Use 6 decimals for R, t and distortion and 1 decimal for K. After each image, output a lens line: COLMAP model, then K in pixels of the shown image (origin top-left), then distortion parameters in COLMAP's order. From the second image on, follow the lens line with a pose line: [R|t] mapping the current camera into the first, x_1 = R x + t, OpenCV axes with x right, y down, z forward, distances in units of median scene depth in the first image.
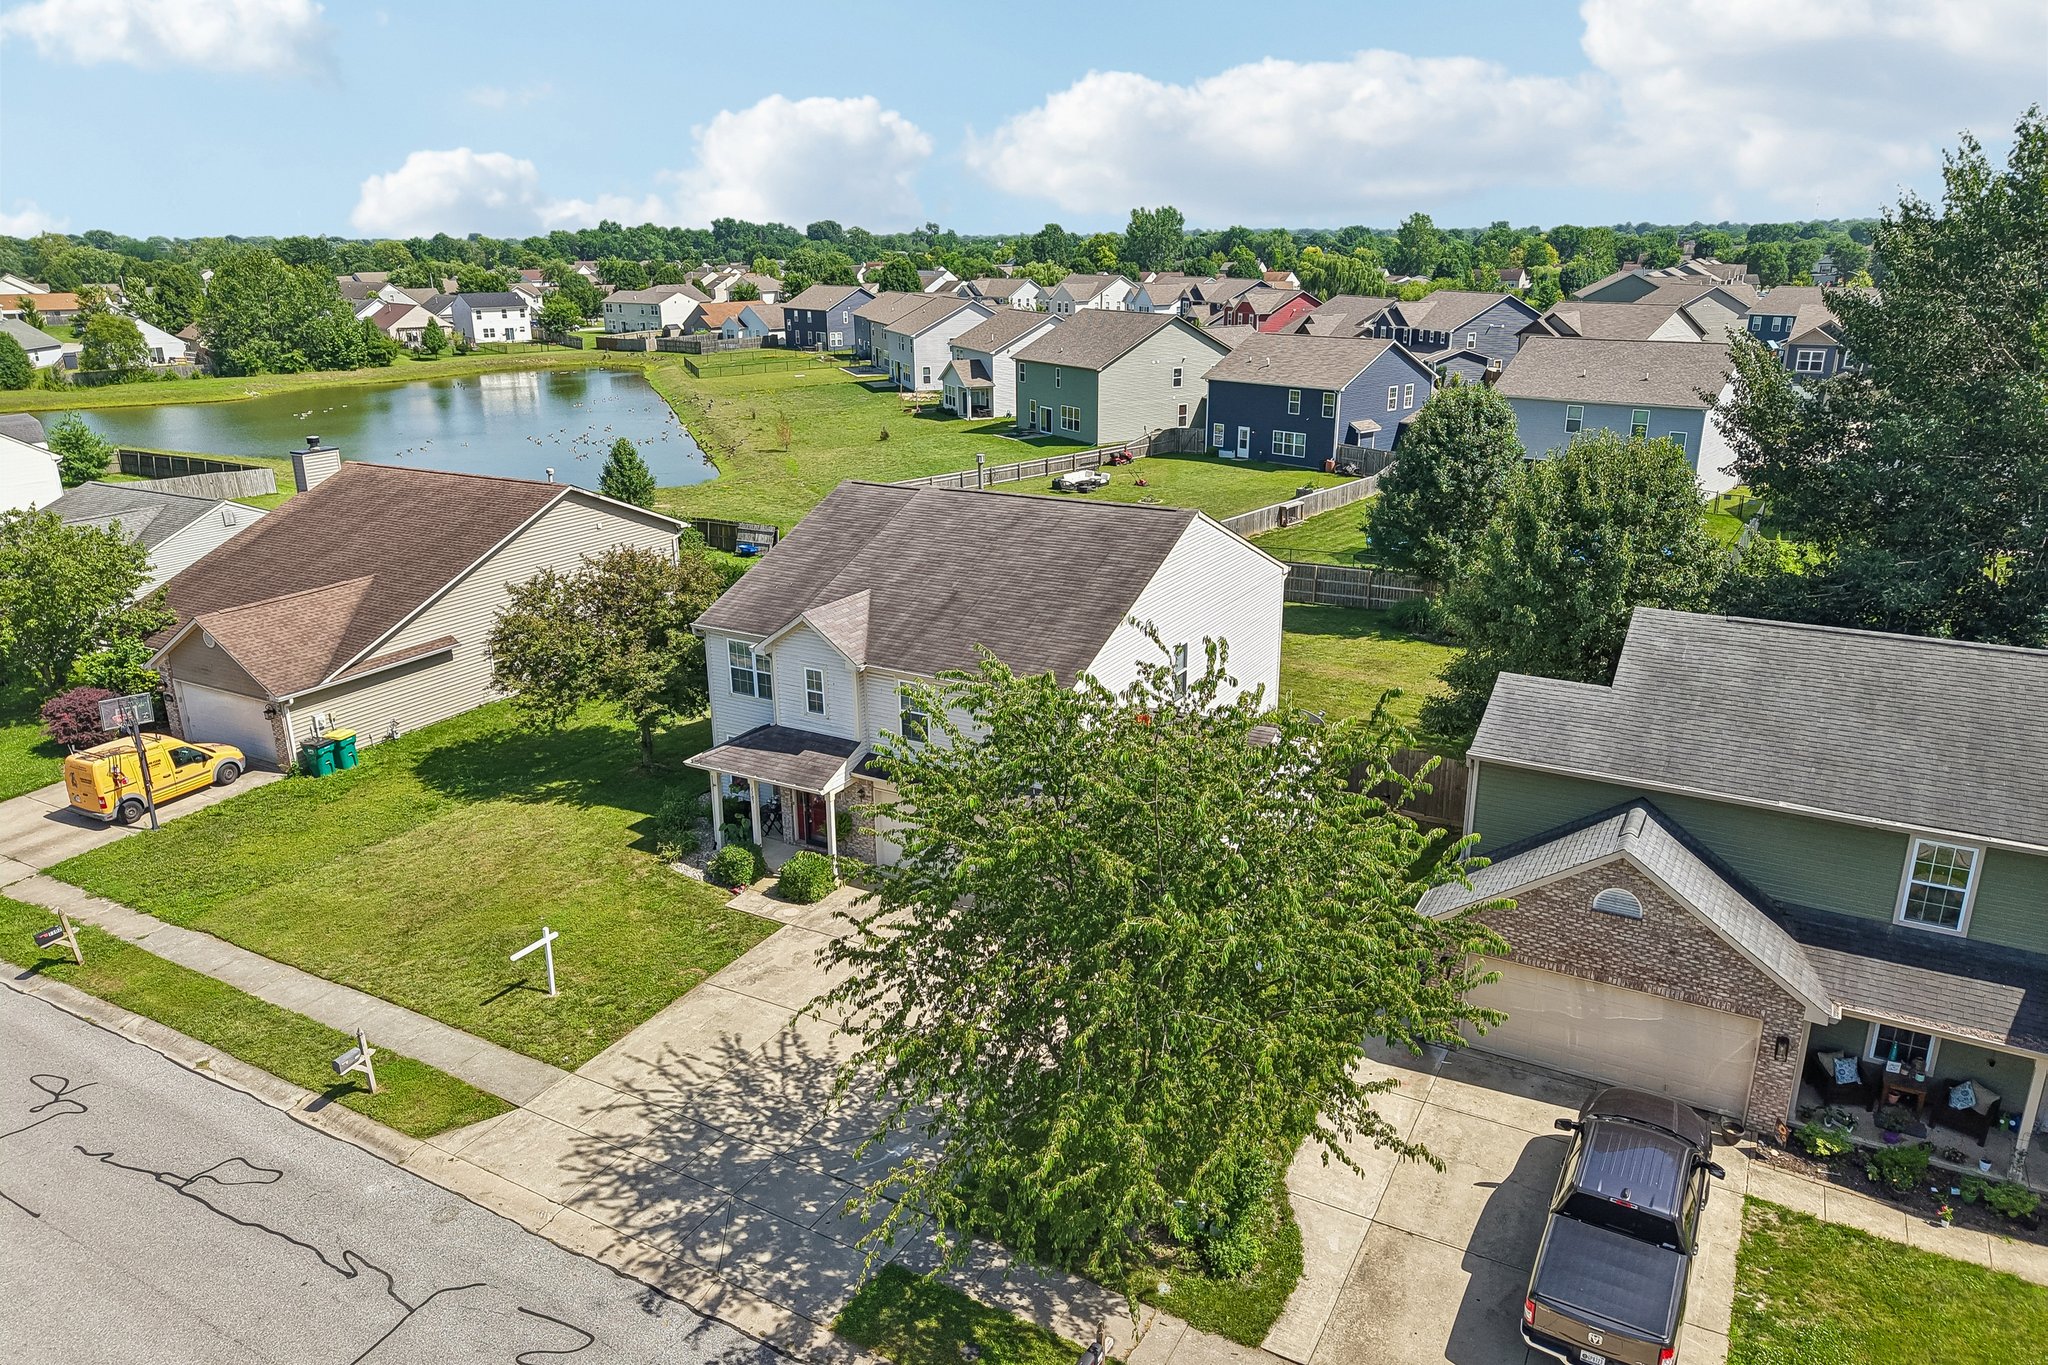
lens RADIAL K [[1368.3, 0, 1024.0], [0, 1368.3, 682.5], [0, 0, 1]] dist [0.053275, -0.069365]
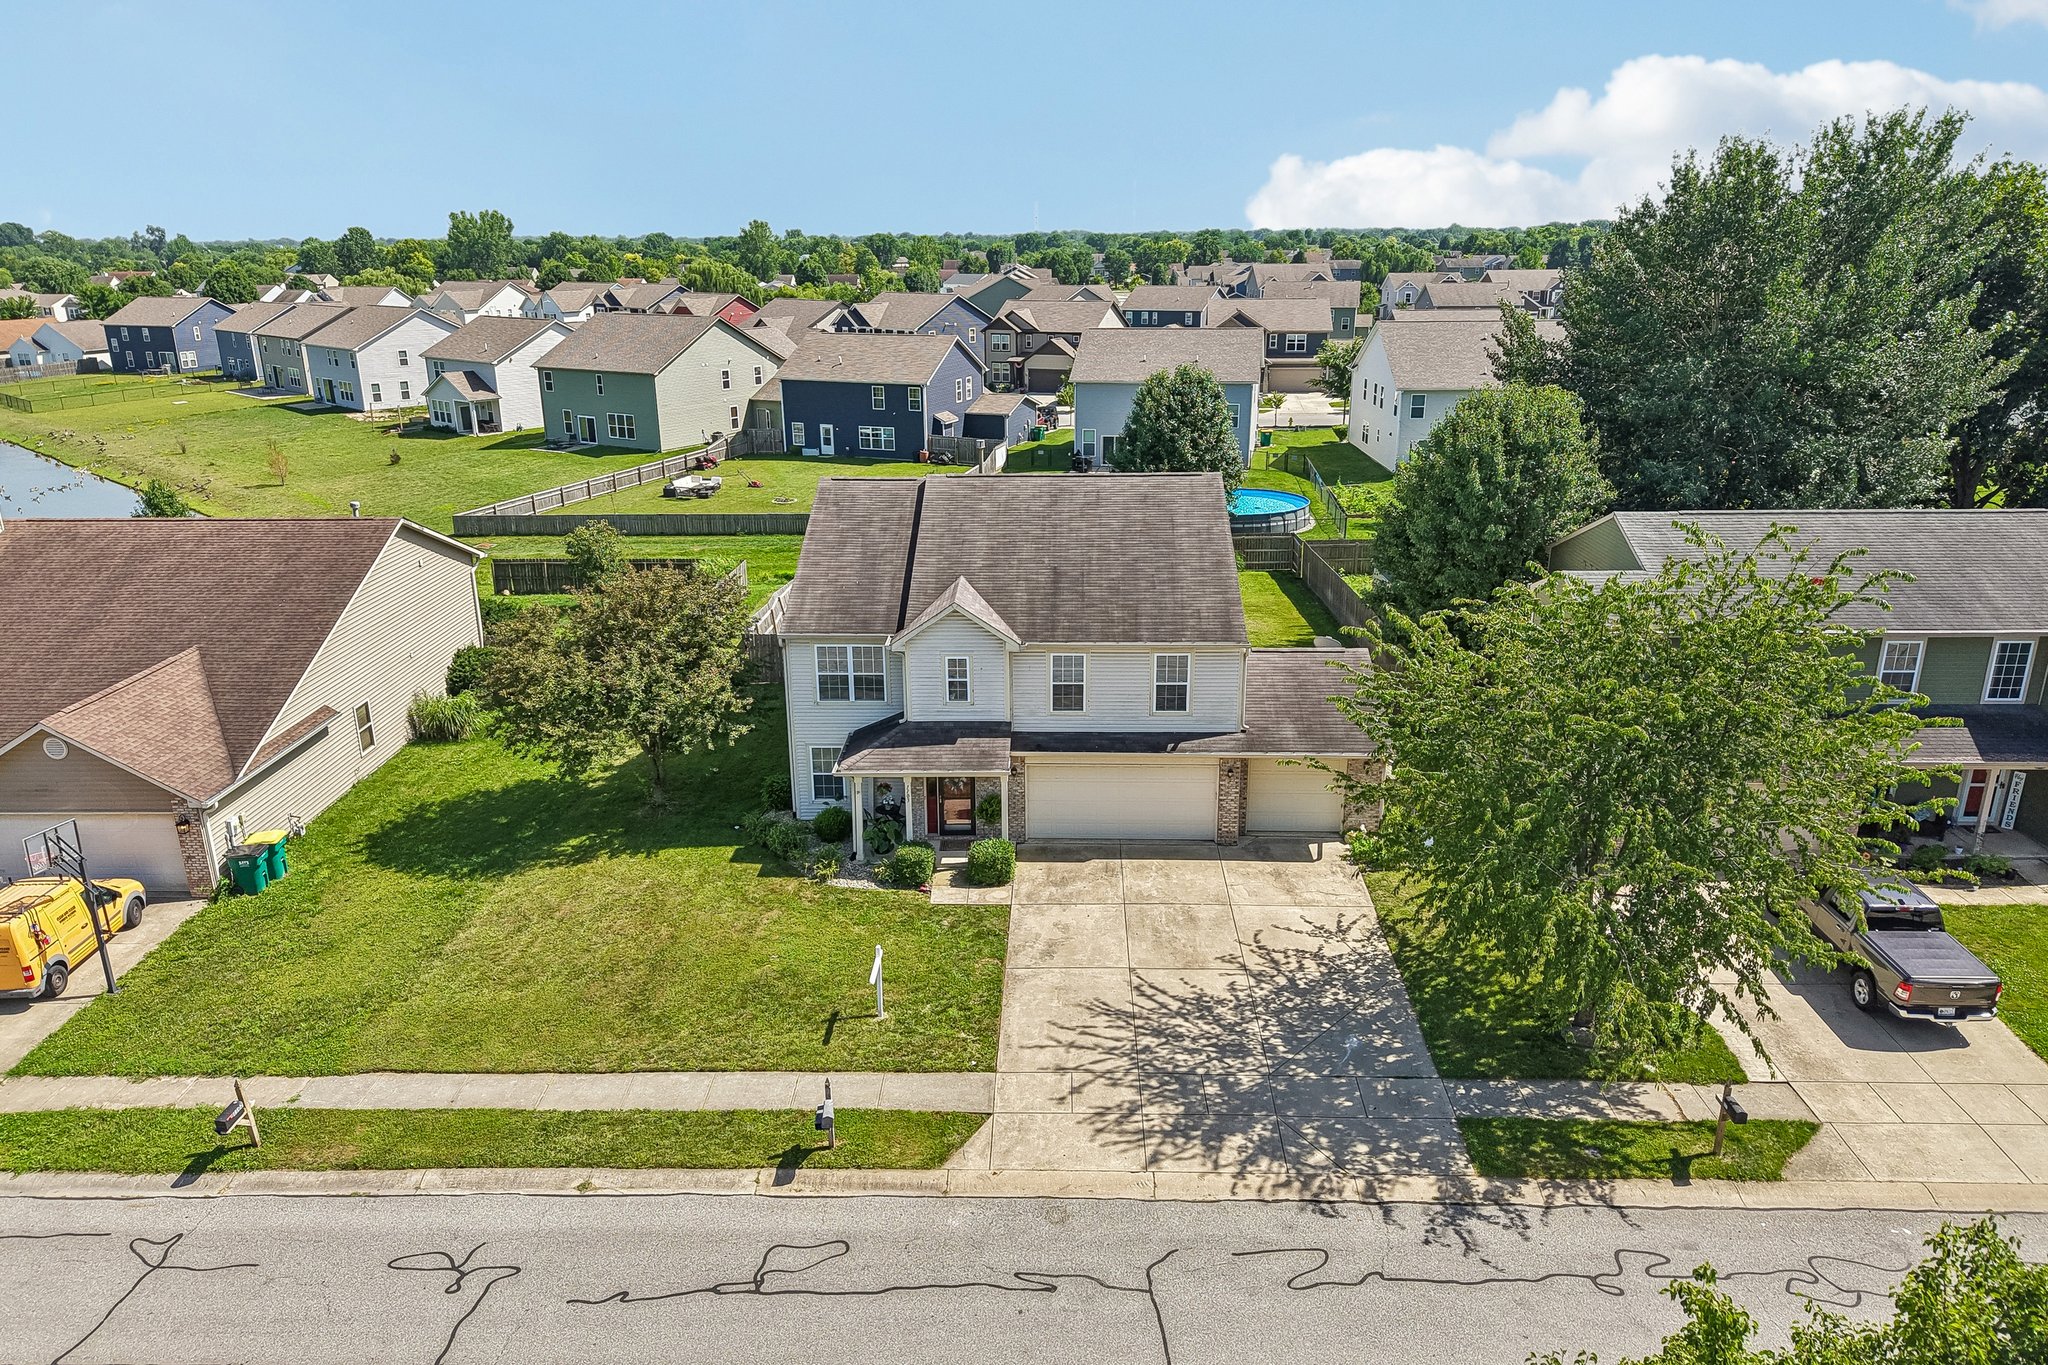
lens RADIAL K [[1369.2, 0, 1021.4], [0, 1369.2, 650.0], [0, 0, 1]] dist [0.050513, -0.069278]
pose [[0.879820, -0.134886, 0.455766, -0.439759], [0.147003, 0.989096, 0.008949, -0.013250], [-0.452003, 0.059125, 0.890055, 0.060162]]
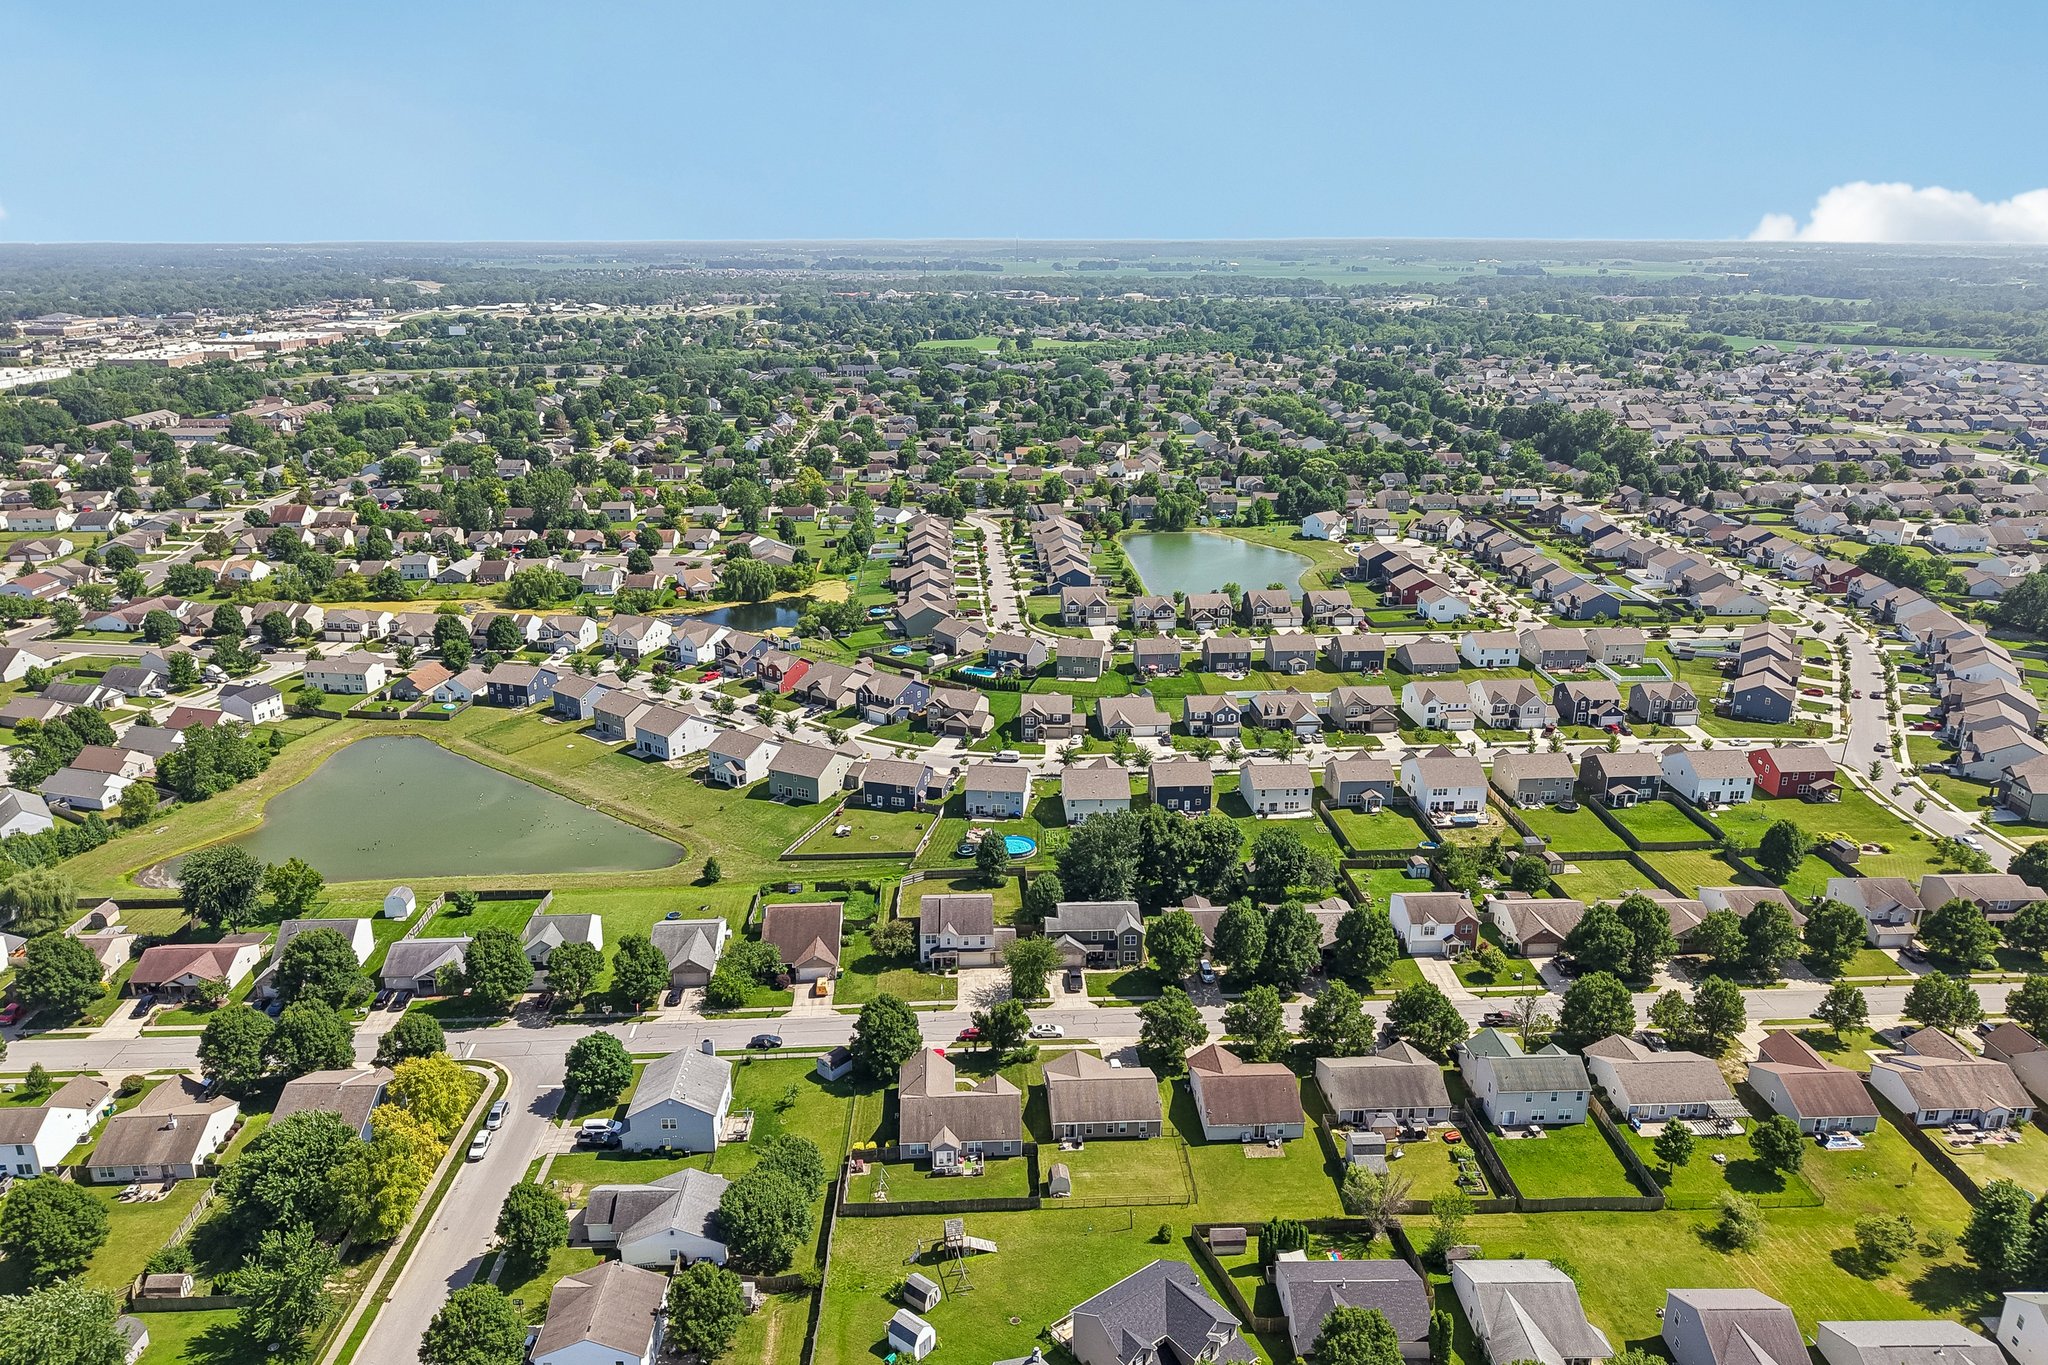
lens RADIAL K [[1368.3, 0, 1024.0], [0, 1368.3, 682.5], [0, 0, 1]] dist [0.053275, -0.069365]
pose [[0.838990, -0.153685, 0.521993, -2.335603], [0.157574, 0.986804, 0.037267, -1.061659], [-0.520832, 0.050986, 0.852135, -3.644962]]
